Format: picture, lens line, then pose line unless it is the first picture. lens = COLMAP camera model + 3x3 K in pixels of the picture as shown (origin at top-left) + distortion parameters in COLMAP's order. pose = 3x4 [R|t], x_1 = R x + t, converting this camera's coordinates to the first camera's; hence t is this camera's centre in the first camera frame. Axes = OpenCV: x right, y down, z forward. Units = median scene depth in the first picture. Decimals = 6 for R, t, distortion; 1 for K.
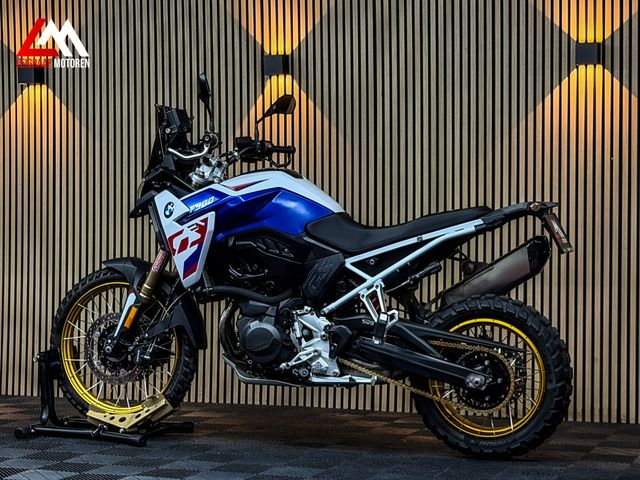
lens RADIAL K [[1407.7, 0, 321.0], [0, 1407.7, 239.4], [0, 0, 1]] dist [0.146800, 0.000000]
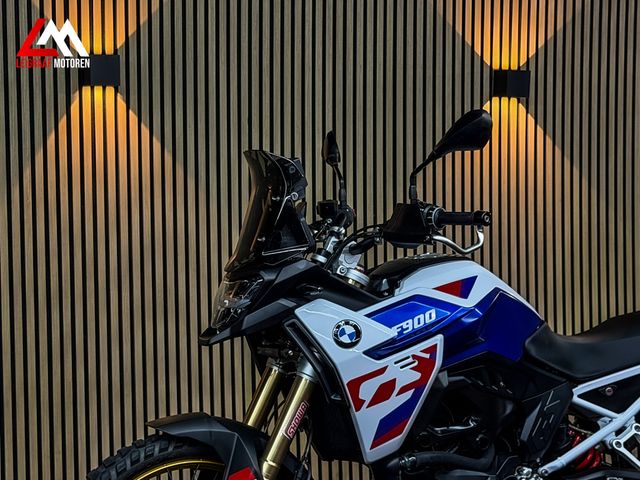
lens RADIAL K [[1407.7, 0, 314.7], [0, 1407.7, 243.6], [0, 0, 1]] dist [0.146800, 0.000000]
pose [[0.717572, -0.034087, 0.695650, -0.511543], [0.021489, 0.999410, 0.026805, -0.072735], [-0.696153, -0.004286, 0.717880, 0.567824]]
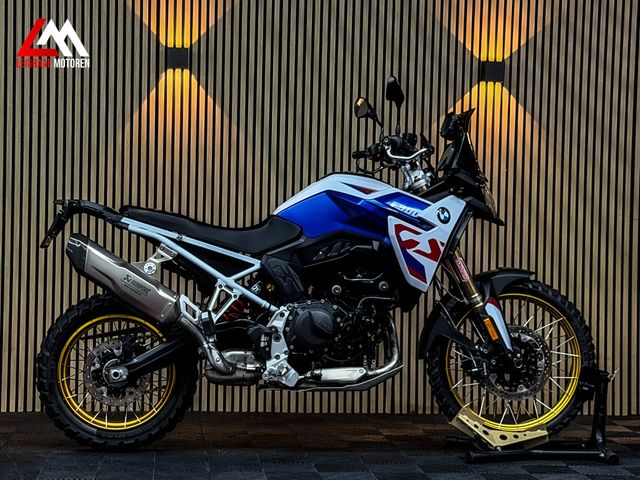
lens RADIAL K [[1407.7, 0, 316.3], [0, 1407.7, 243.7], [0, 0, 1]] dist [0.146800, 0.000000]
pose [[0.890869, 0.009506, 0.454161, -0.470980], [-0.017457, 0.999759, 0.013317, -0.014221], [-0.453925, -0.019792, 0.890820, 0.117126]]
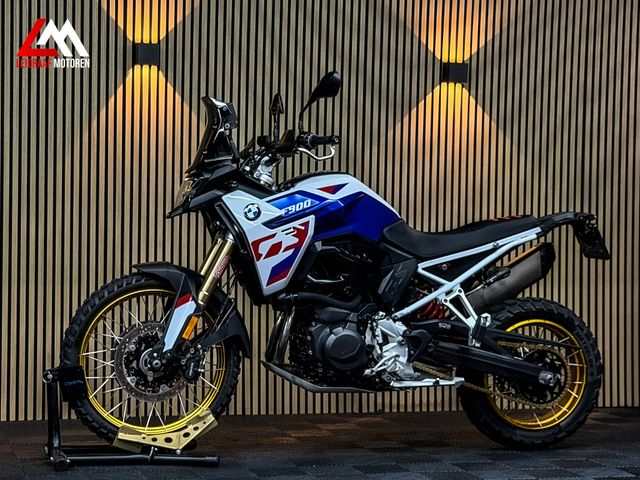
lens RADIAL K [[1407.7, 0, 321.8], [0, 1407.7, 237.2], [0, 0, 1]] dist [0.146800, 0.000000]
pose [[0.803255, 0.008287, 0.595577, -0.610379], [-0.012092, 0.999924, 0.002396, -0.006789], [-0.595512, -0.009126, 0.803295, 0.212339]]
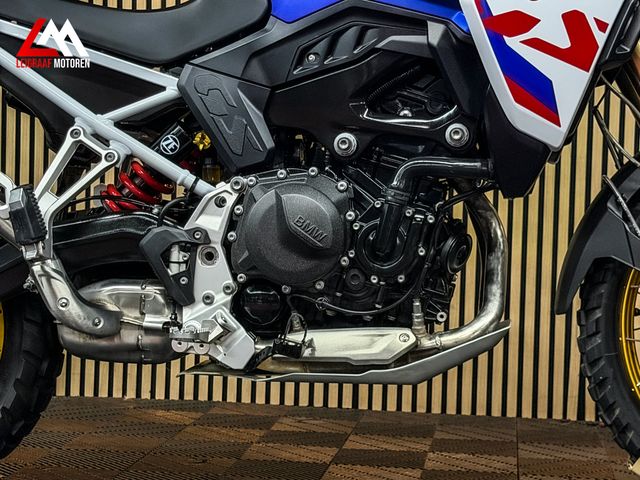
lens RADIAL K [[1425.9, 0, 315.2], [0, 1425.9, 245.6], [0, 0, 1]] dist [0.128469, 0.000000]
pose [[0.974067, 0.009944, 0.226040, -0.126357], [-0.020641, 0.998773, 0.045007, 0.040144], [-0.225315, -0.048506, 0.973078, 0.562668]]
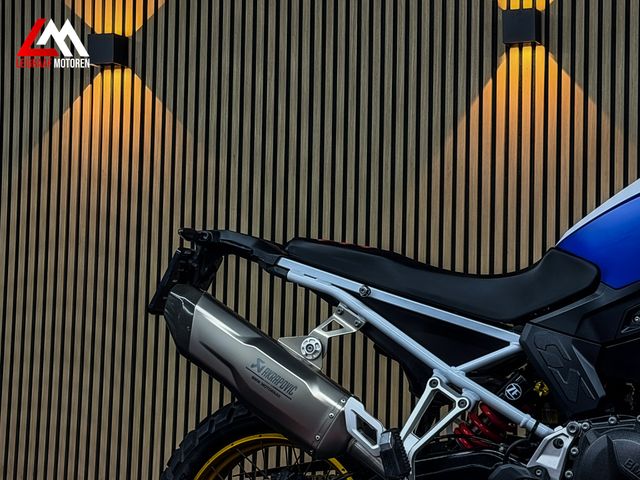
lens RADIAL K [[1425.9, 0, 320.2], [0, 1425.9, 241.6], [0, 0, 1]] dist [0.128469, 0.000000]
pose [[0.999833, 0.017517, -0.005214, -0.137958], [-0.017848, 0.997217, -0.072392, 0.015481], [0.003931, 0.072473, 0.997363, 0.488694]]
